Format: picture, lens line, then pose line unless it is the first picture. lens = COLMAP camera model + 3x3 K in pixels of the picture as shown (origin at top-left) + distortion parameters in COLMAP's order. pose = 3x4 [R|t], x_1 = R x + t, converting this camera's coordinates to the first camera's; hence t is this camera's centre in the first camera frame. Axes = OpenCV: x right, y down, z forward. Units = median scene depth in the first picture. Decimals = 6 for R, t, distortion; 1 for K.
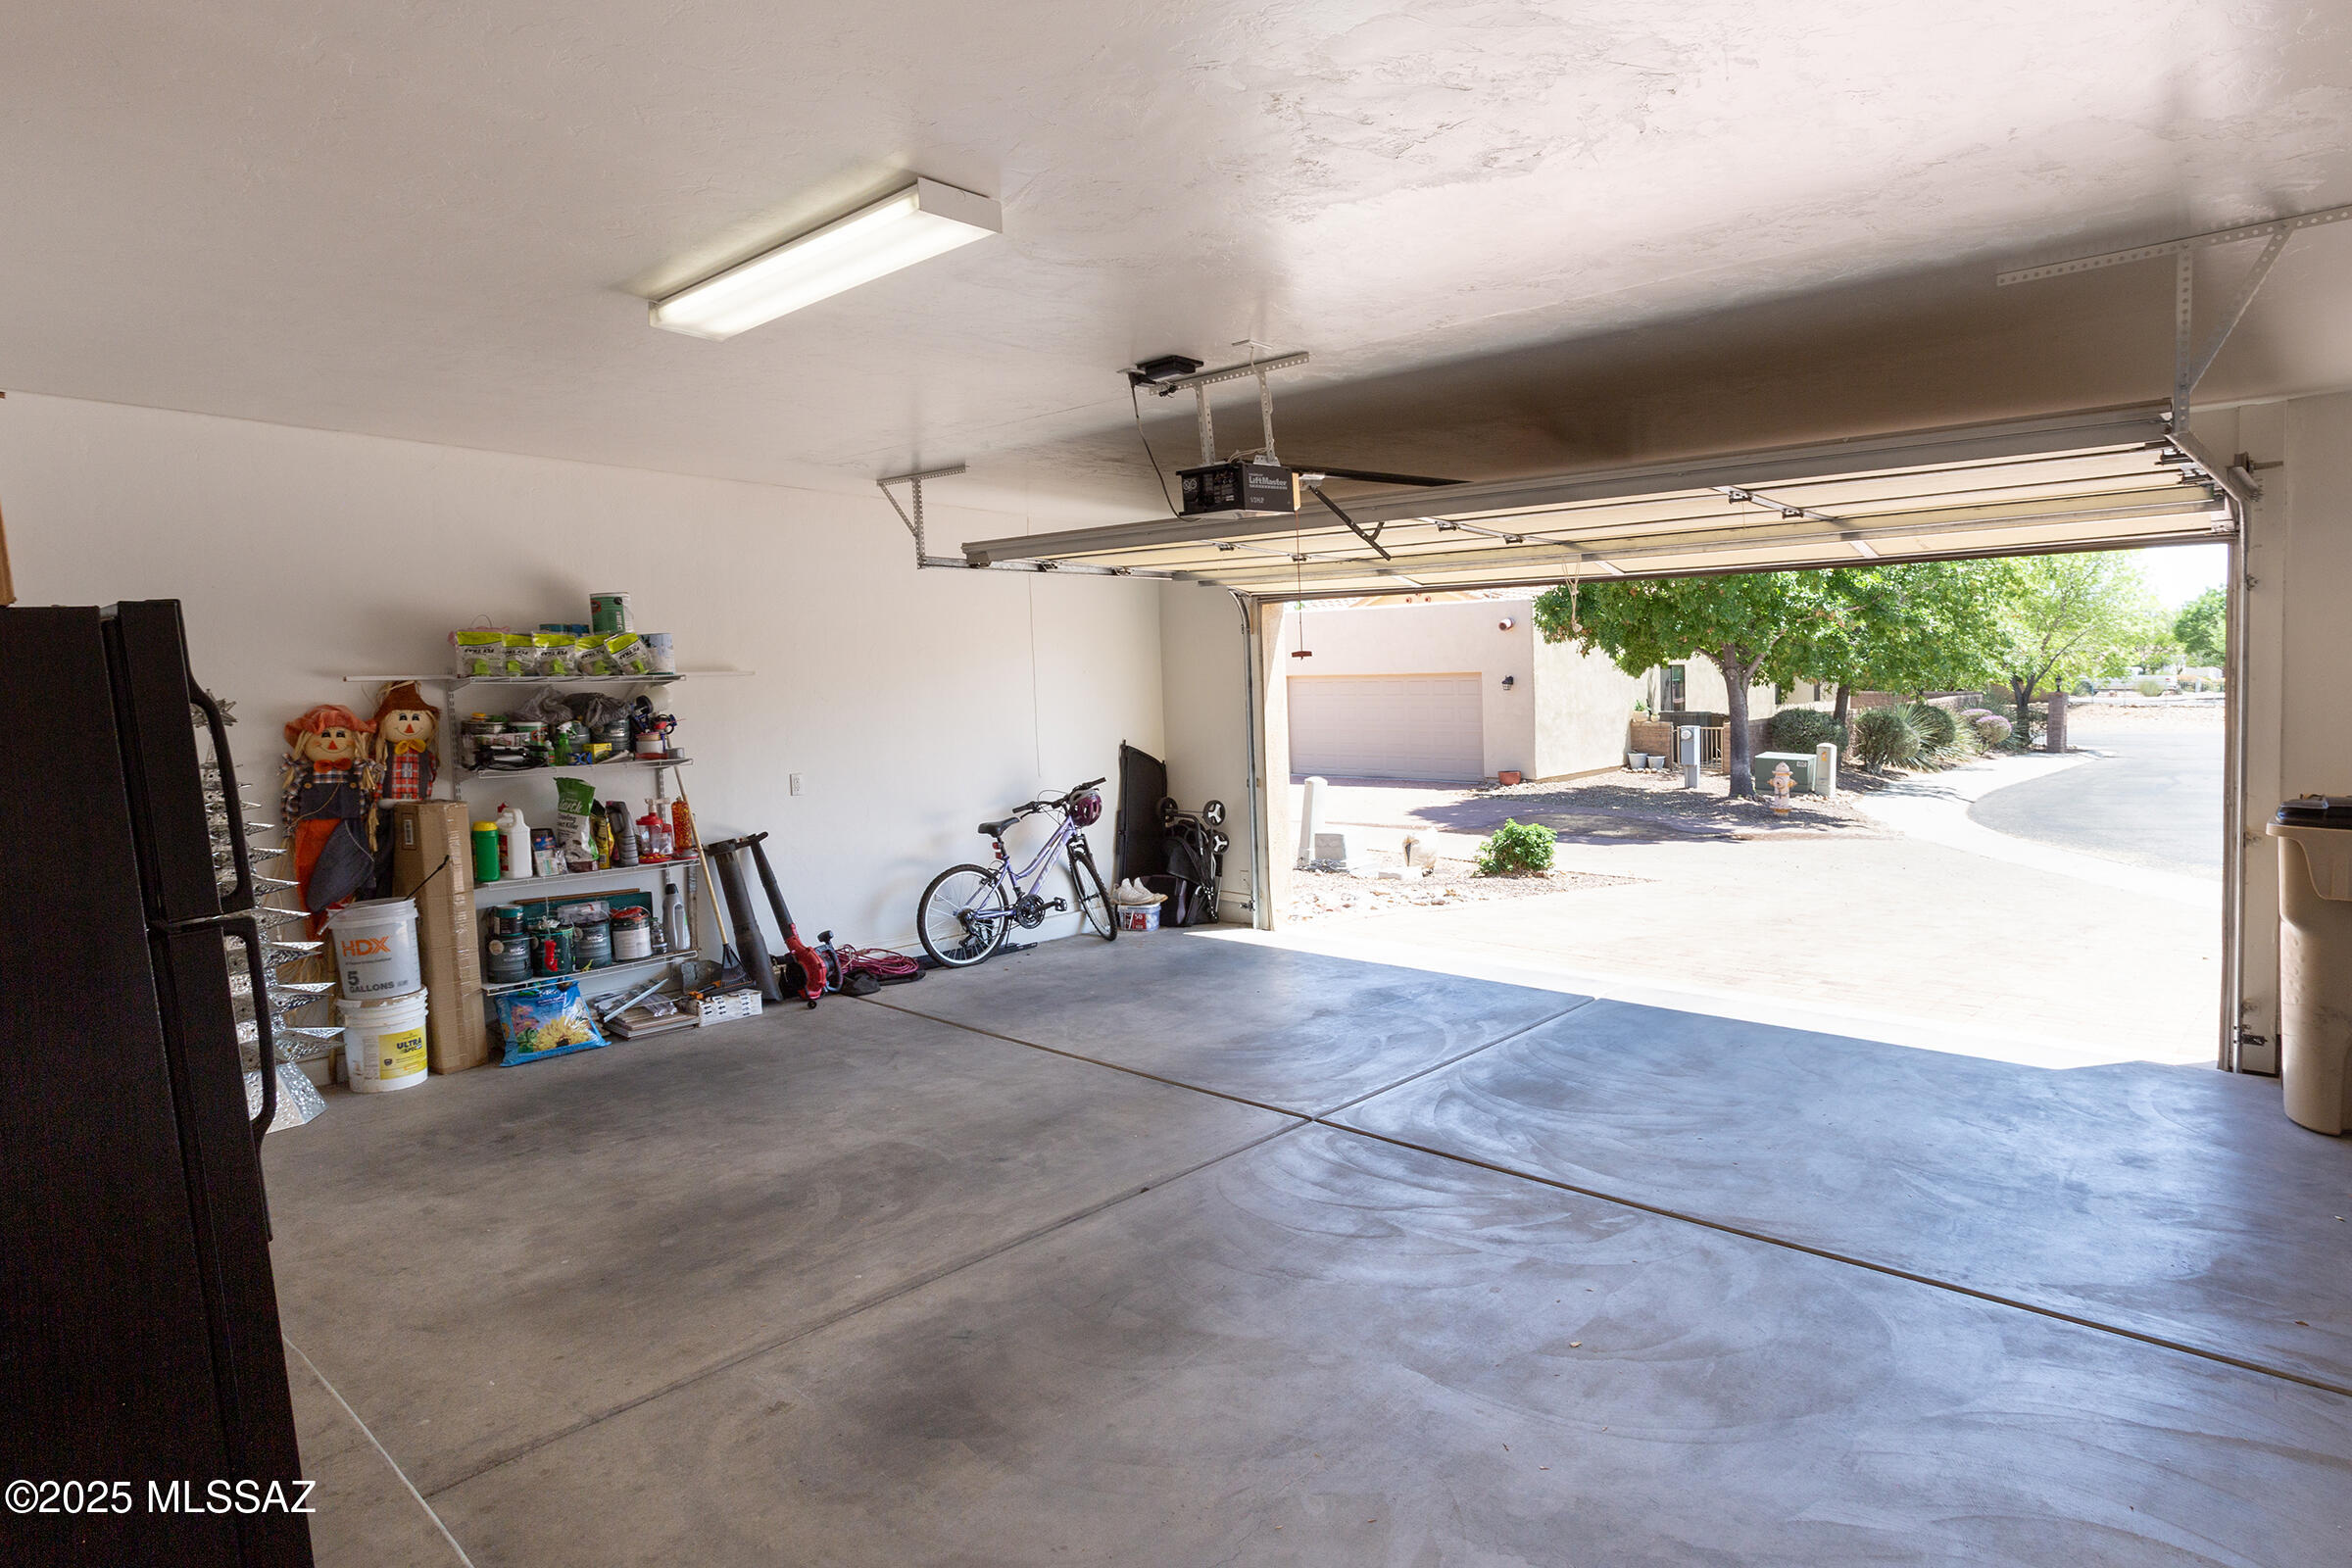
lens RADIAL K [[1296.6, 0, 1177.2], [0, 1296.6, 784.9], [0, 0, 1]] dist [0.000742, 0.000075]
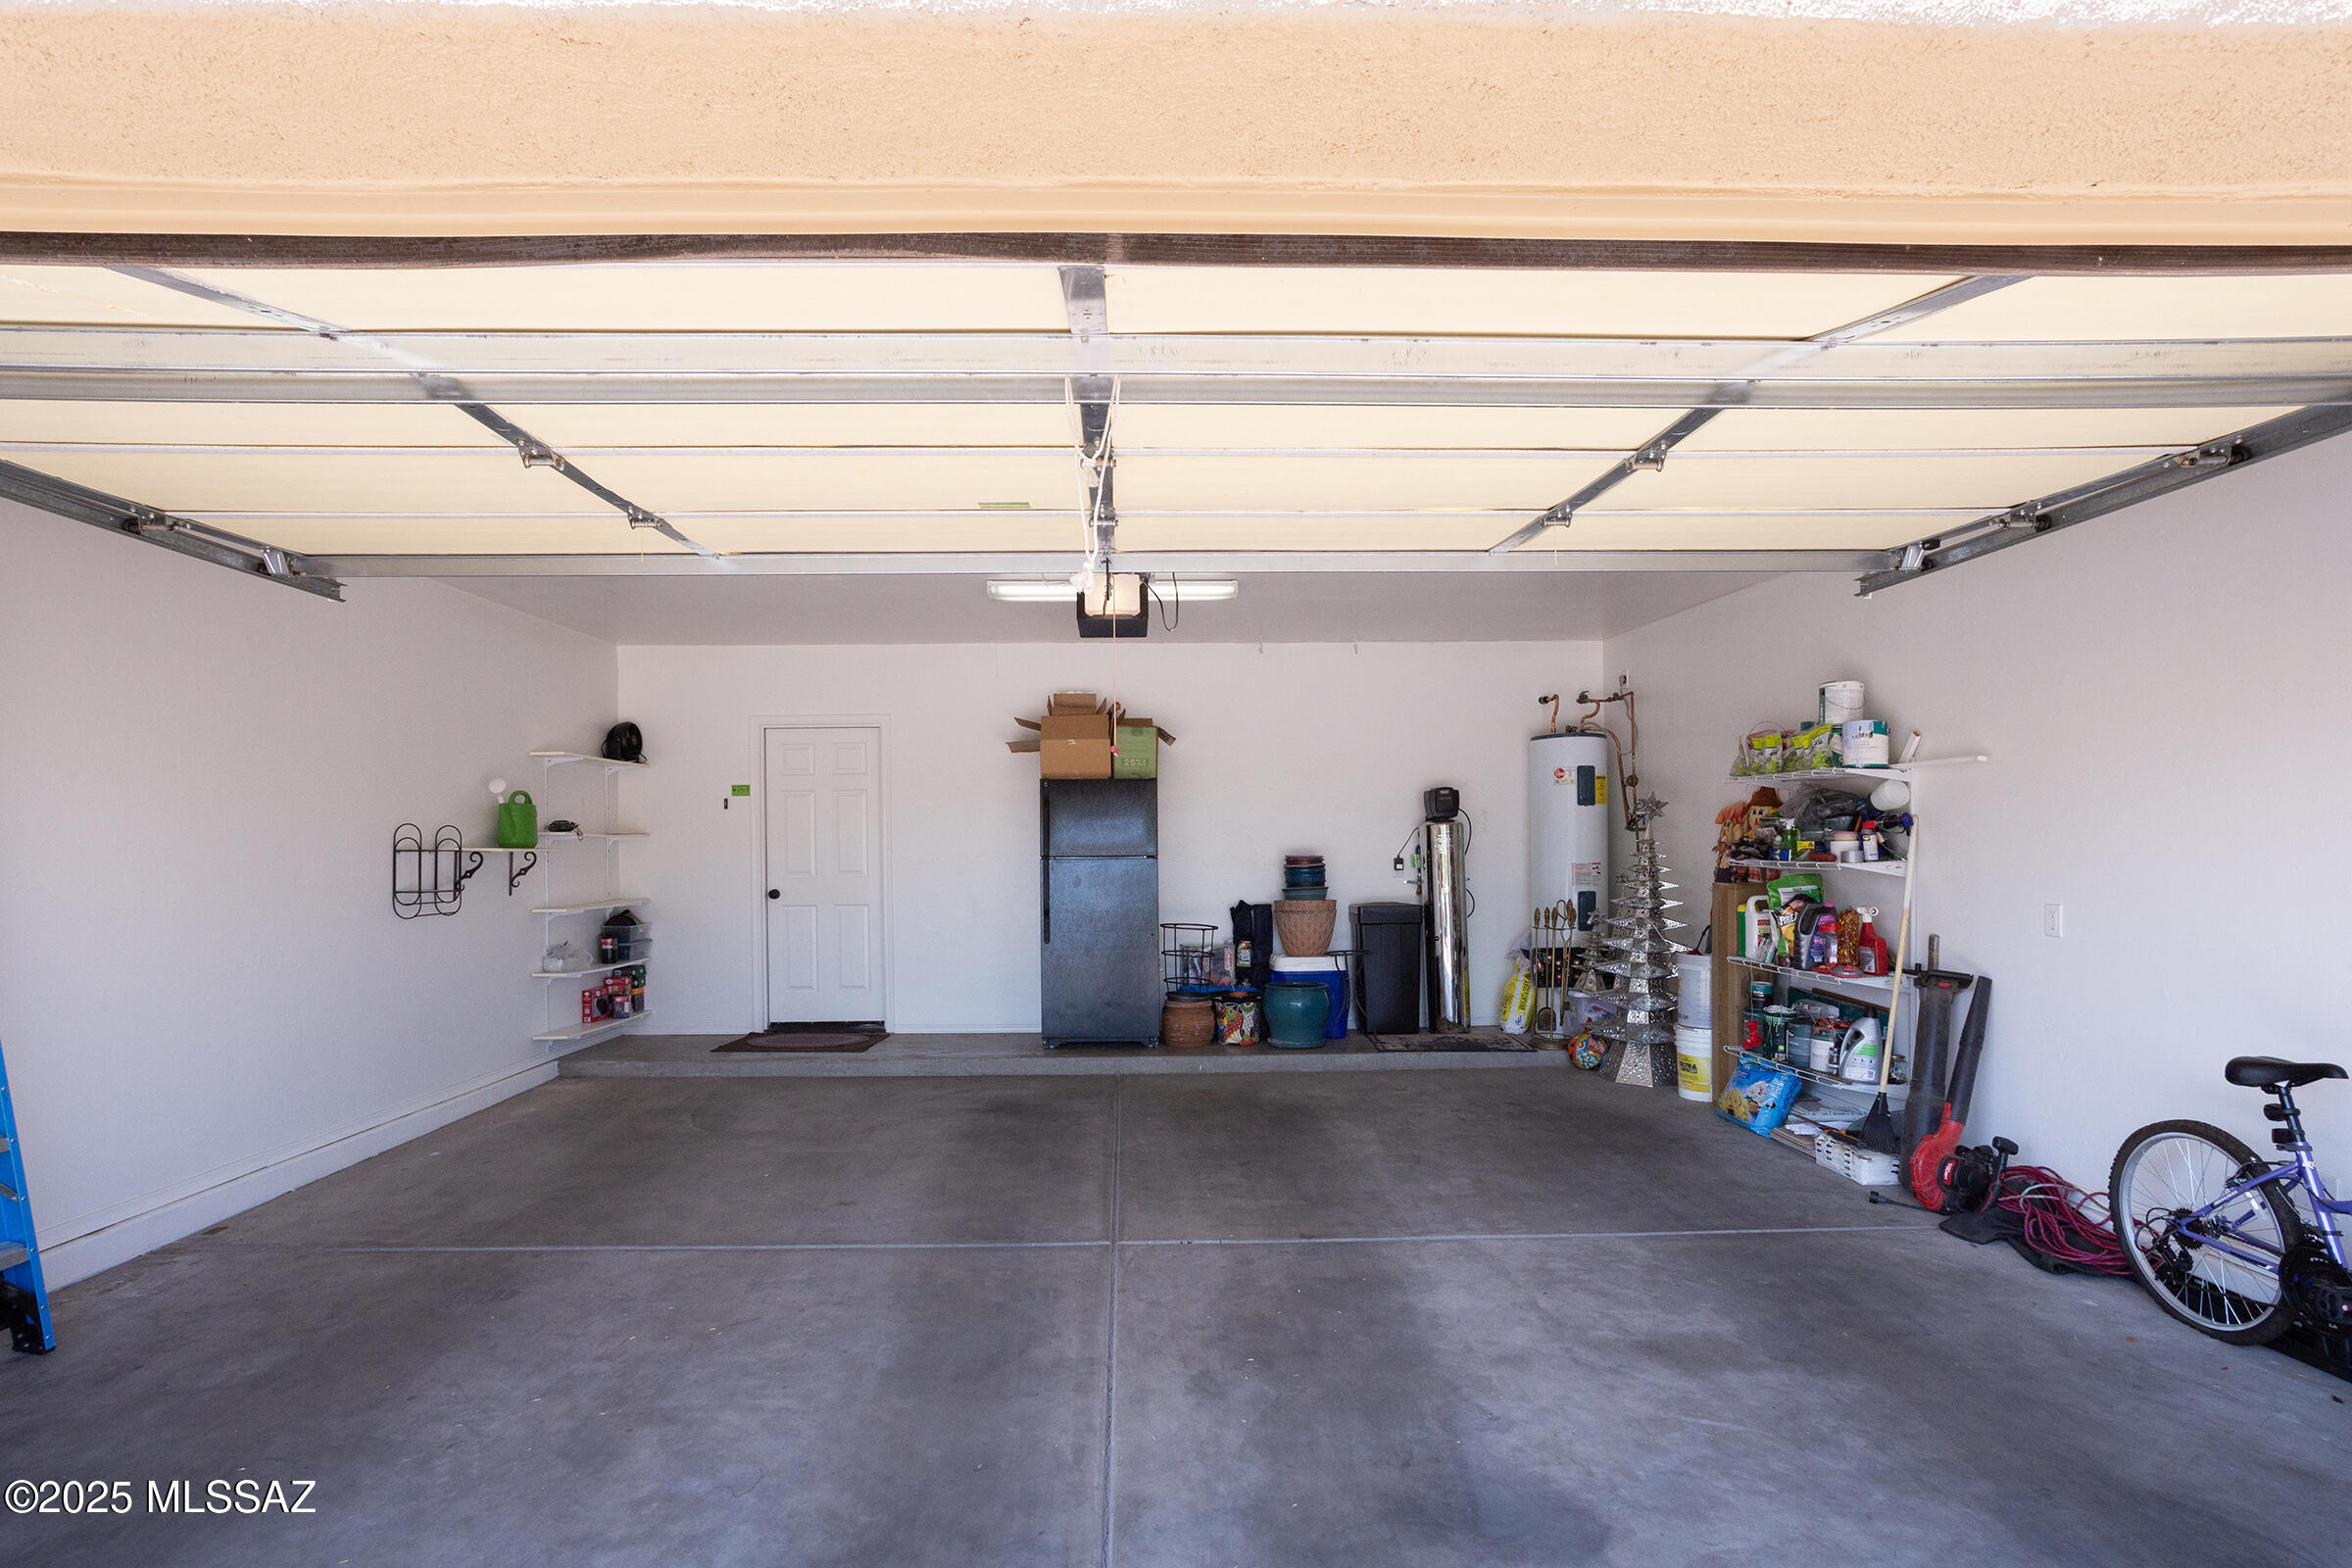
lens RADIAL K [[1296.6, 0, 1175.7], [0, 1296.6, 787.0], [0, 0, 1]] dist [0.000742, 0.000075]
pose [[-0.716800, -0.010036, -0.697206, 0.558827], [-0.043229, 0.998613, 0.030069, -0.078181], [0.695937, 0.051693, -0.716240, 1.294473]]
